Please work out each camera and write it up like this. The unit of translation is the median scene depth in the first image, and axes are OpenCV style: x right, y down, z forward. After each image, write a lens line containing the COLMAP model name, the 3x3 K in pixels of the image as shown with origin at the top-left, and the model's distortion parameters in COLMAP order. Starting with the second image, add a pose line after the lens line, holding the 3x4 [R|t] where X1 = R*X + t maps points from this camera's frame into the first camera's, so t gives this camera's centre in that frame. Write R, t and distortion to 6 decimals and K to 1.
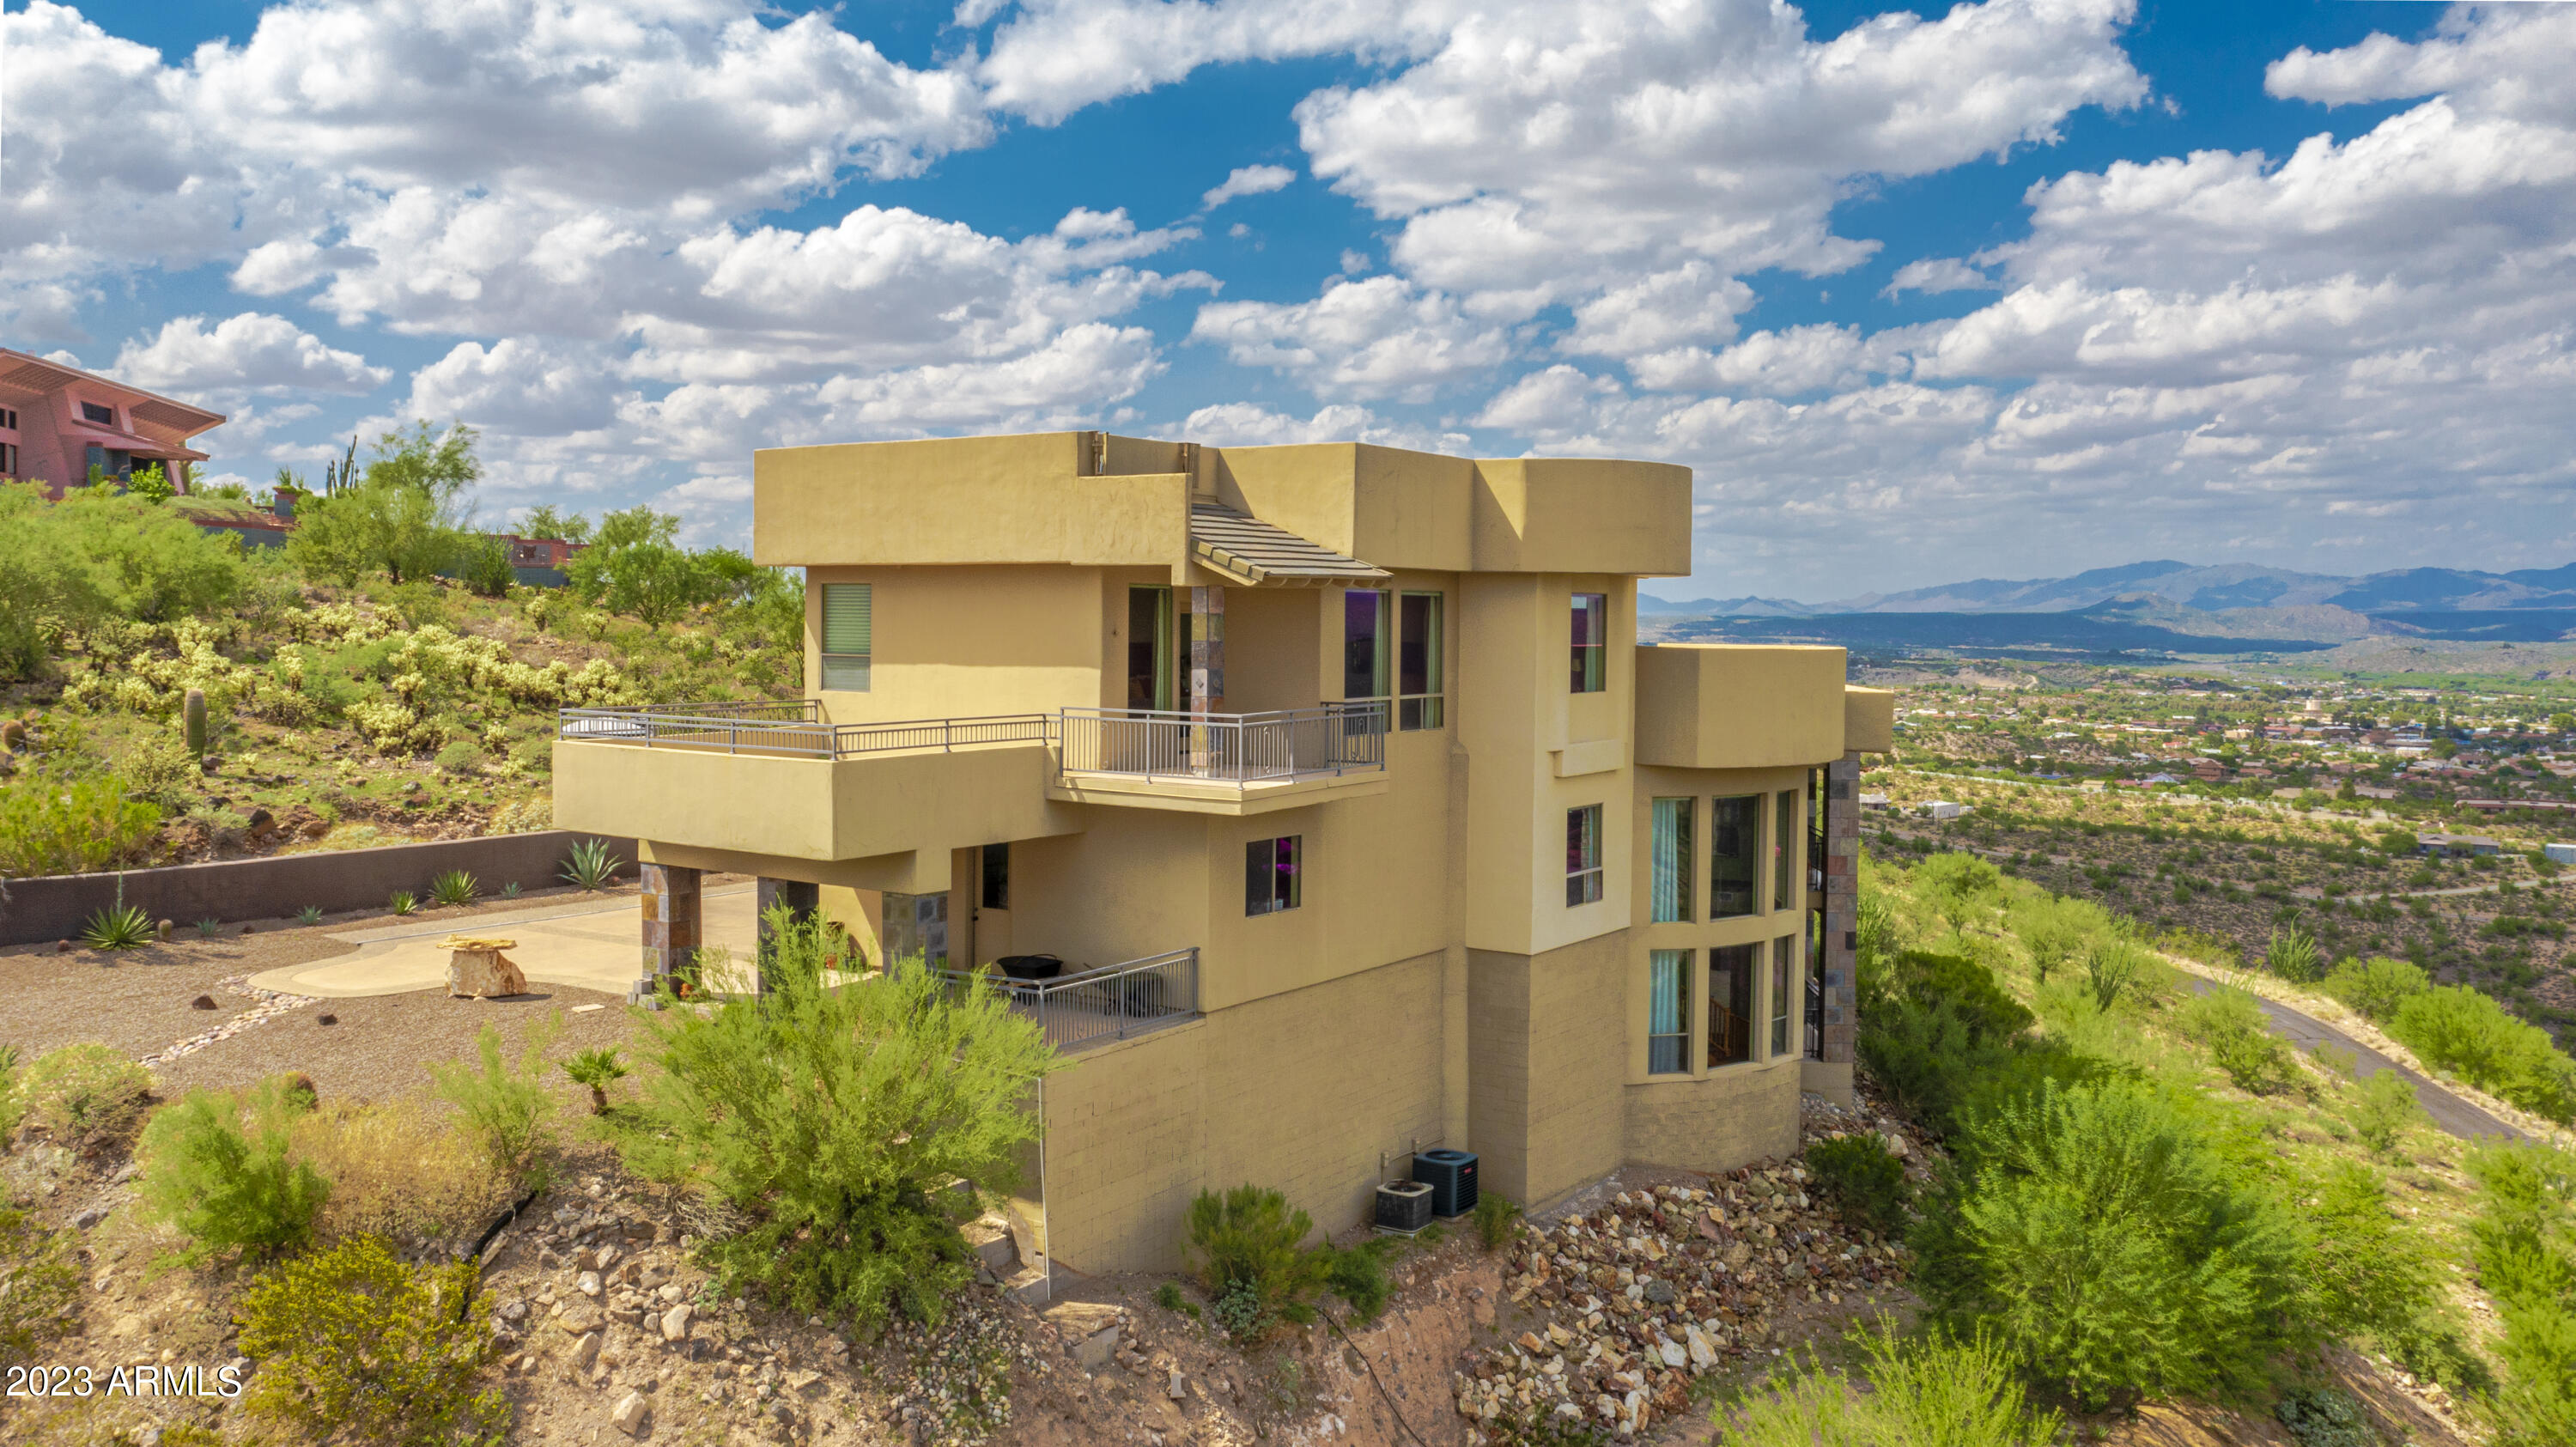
lens RADIAL K [[2016.2, 0, 1277.9], [0, 2016.2, 777.0], [0, 0, 1]] dist [-0.006677, 0.001771]
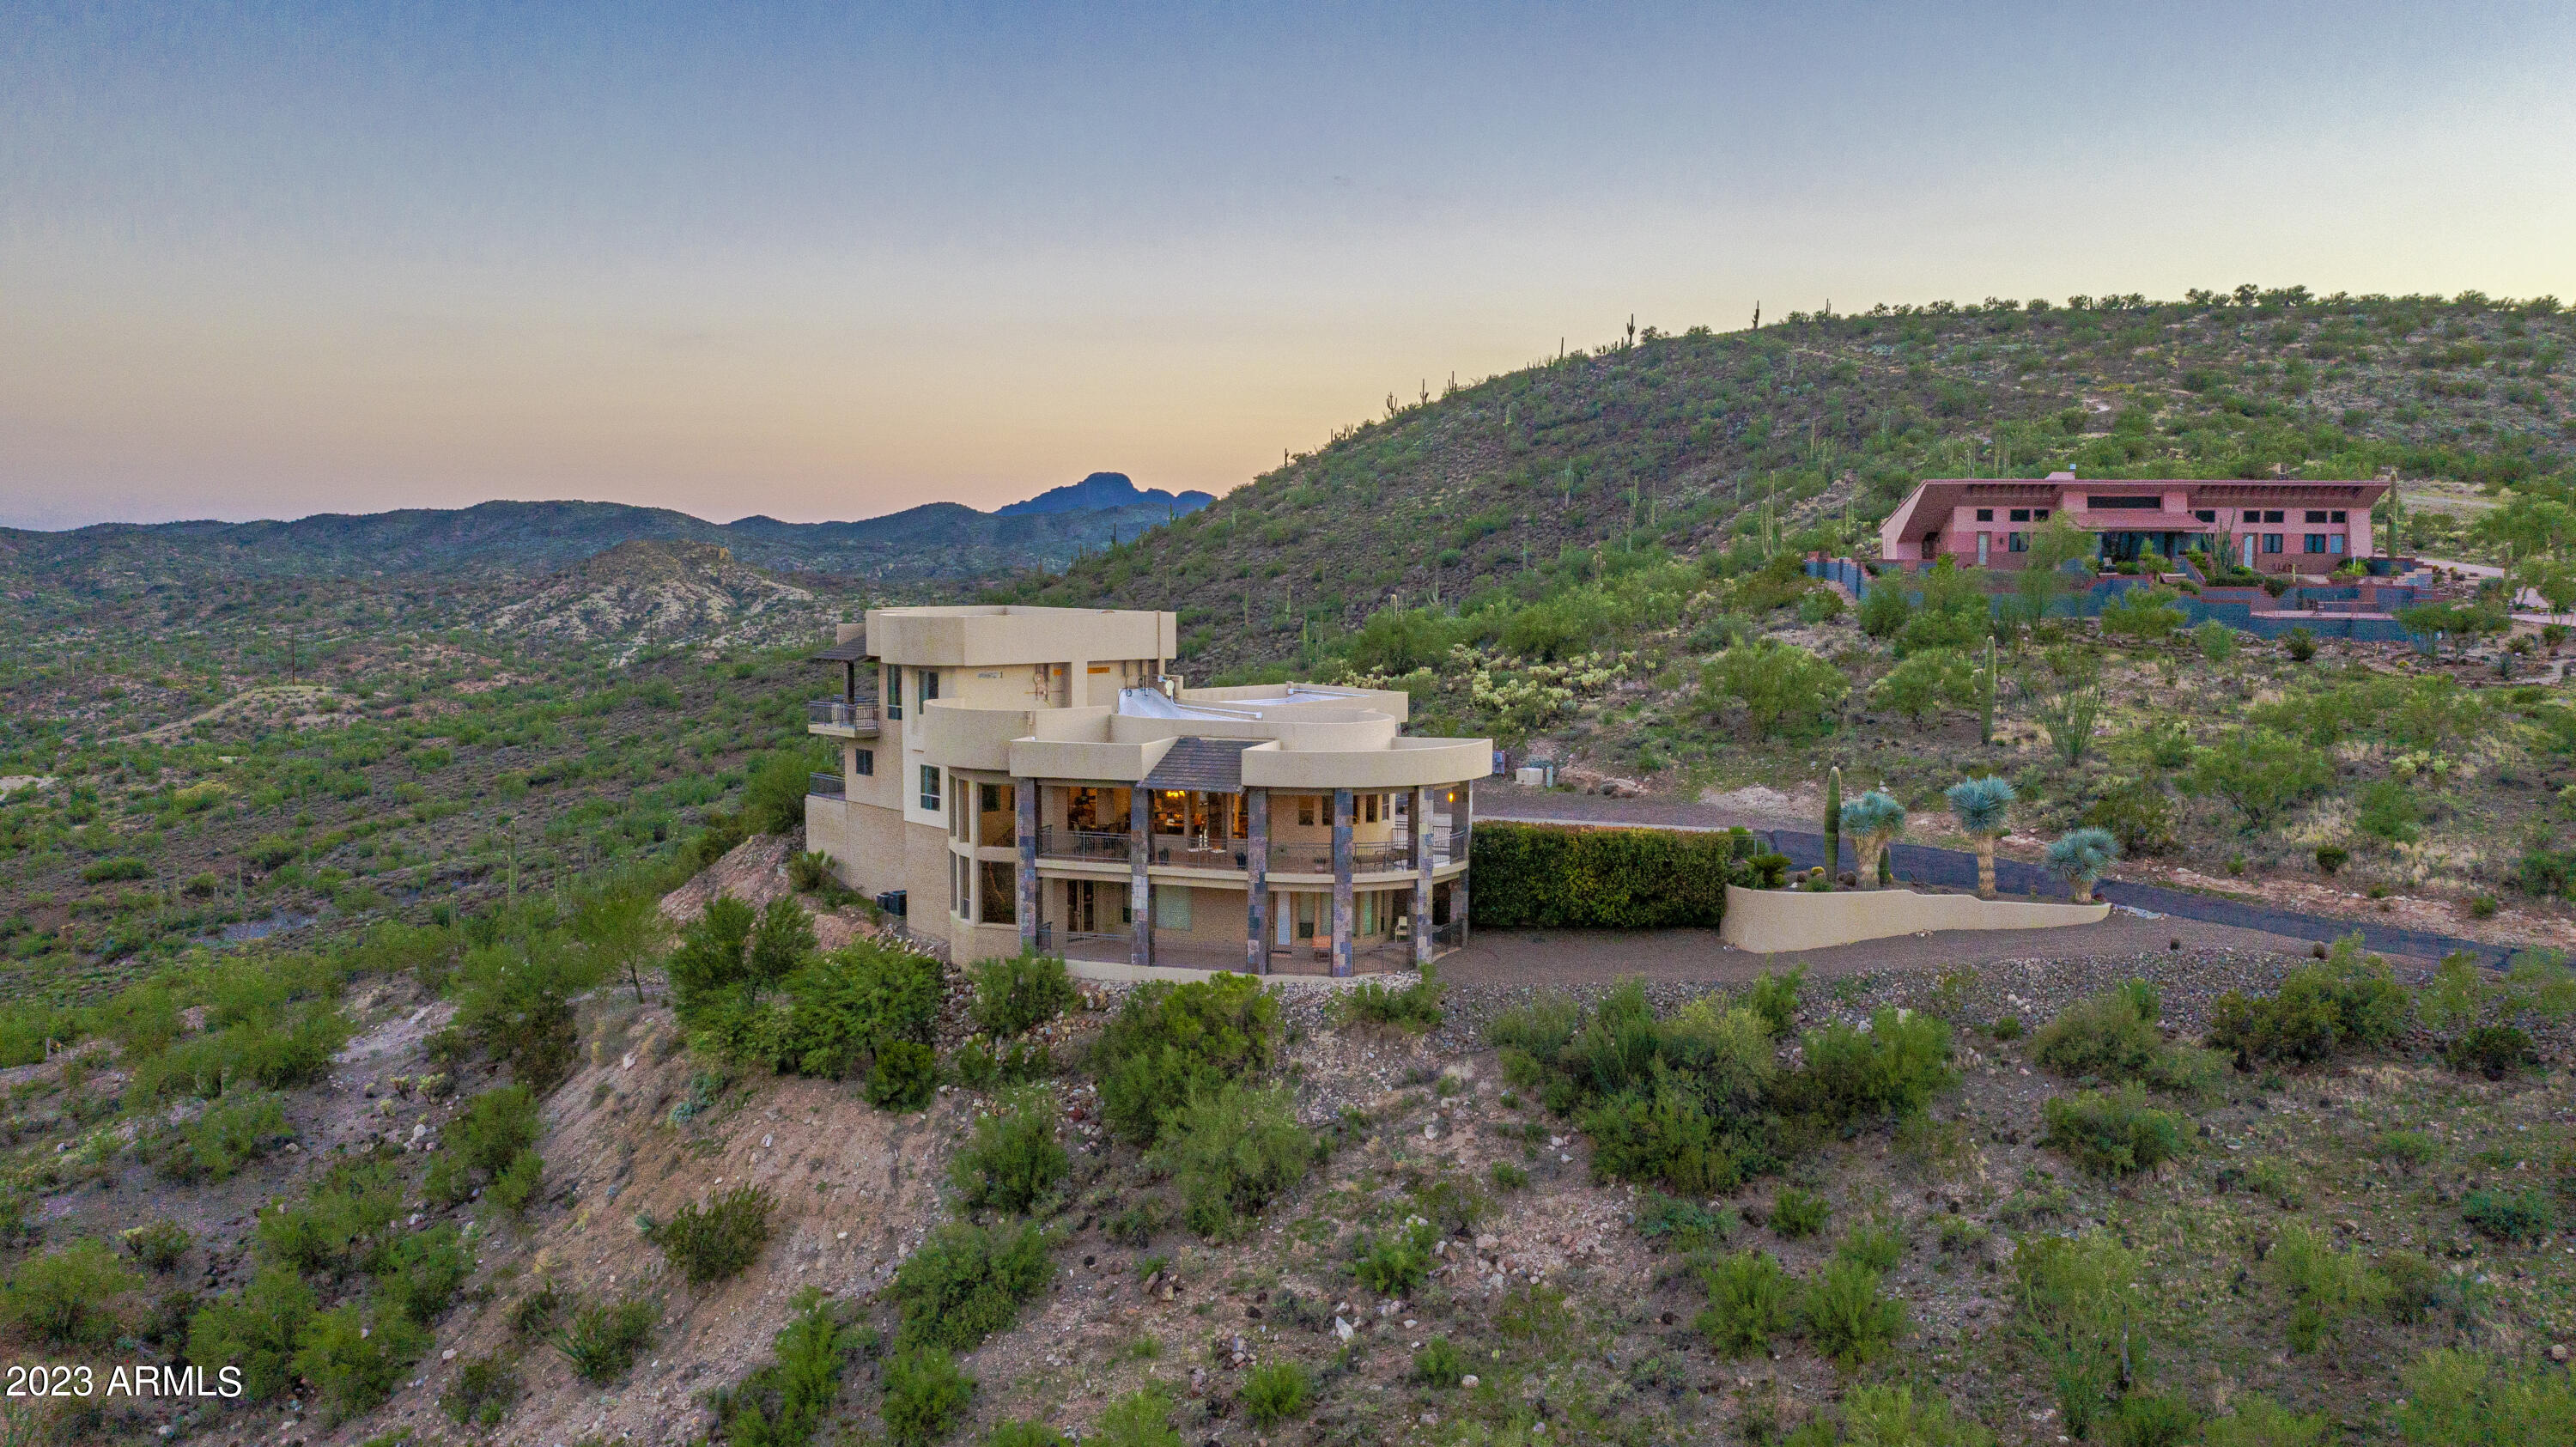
lens RADIAL K [[2016.2, 0, 1277.9], [0, 2016.2, 777.0], [0, 0, 1]] dist [-0.006677, 0.001771]
pose [[-0.255854, 0.097400, -0.961796, 1.919755], [-0.085040, 0.988787, 0.122756, -0.243592], [0.962968, 0.113198, -0.244702, 1.672087]]
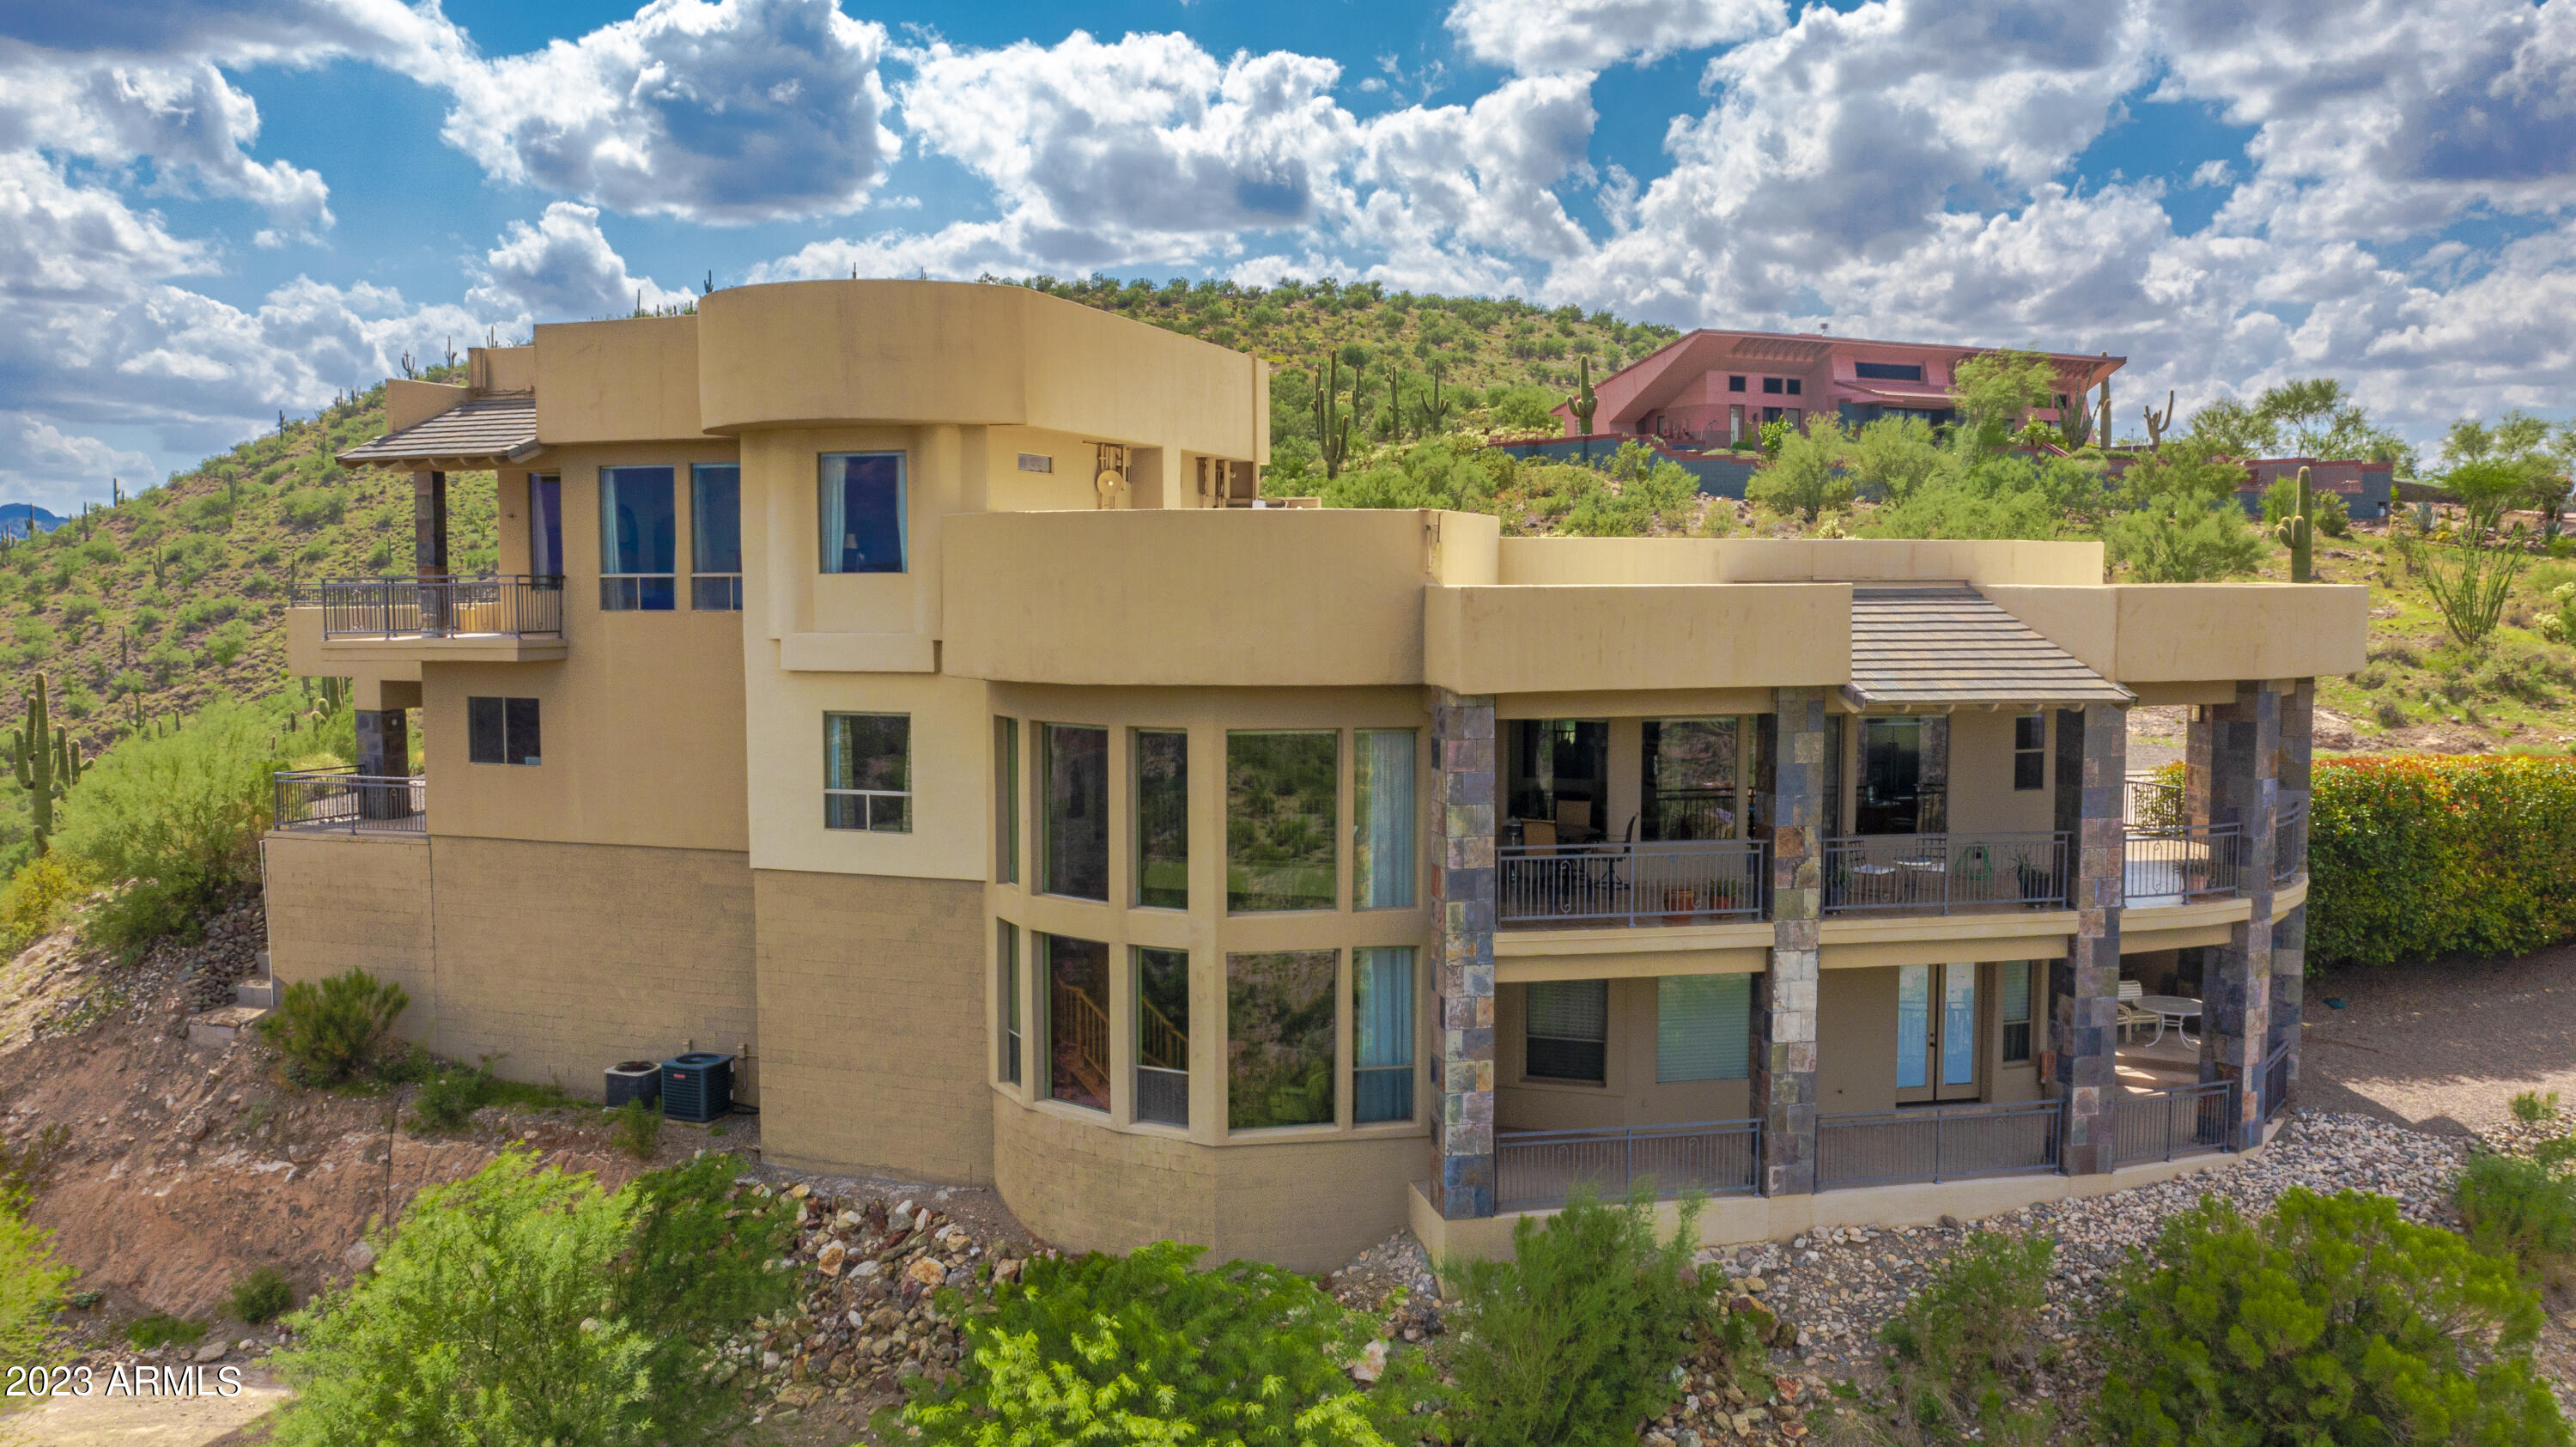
lens RADIAL K [[2005.4, 0, 1272.7], [0, 2005.4, 749.7], [0, 0, 1]] dist [-0.025278, -0.000244]
pose [[0.256857, 0.075717, -0.963479, 0.859378], [-0.073142, 0.995590, 0.058742, -0.026725], [0.963678, 0.055383, 0.261263, 0.823192]]
